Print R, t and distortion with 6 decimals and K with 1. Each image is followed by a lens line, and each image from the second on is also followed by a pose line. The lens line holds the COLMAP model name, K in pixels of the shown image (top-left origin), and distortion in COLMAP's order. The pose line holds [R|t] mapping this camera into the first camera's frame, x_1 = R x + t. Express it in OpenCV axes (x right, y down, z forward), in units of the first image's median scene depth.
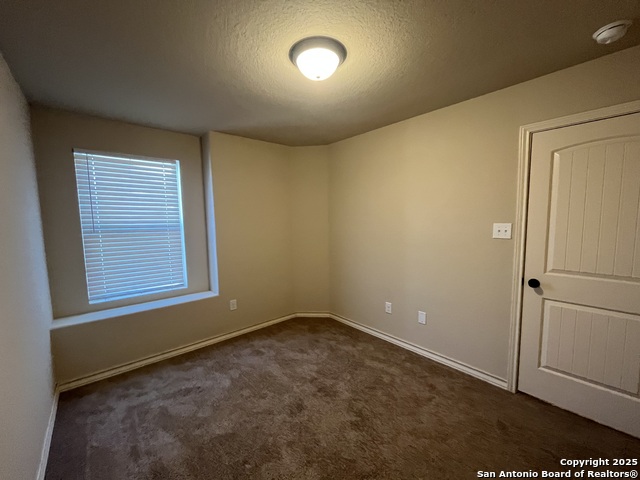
lens RADIAL K [[257.1, 0, 319.4], [0, 257.1, 239.9], [0, 0, 1]] dist [-0.002853, -0.000524]
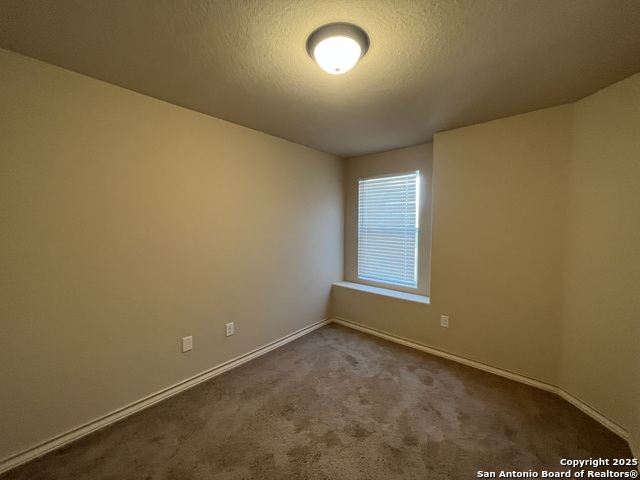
lens RADIAL K [[257.1, 0, 319.4], [0, 257.1, 239.9], [0, 0, 1]] dist [-0.002853, -0.000524]
pose [[0.133695, 0.075075, -0.988175, 0.596856], [-0.093111, 0.993667, 0.062895, -0.054473], [0.986639, 0.083601, 0.139838, 0.548516]]
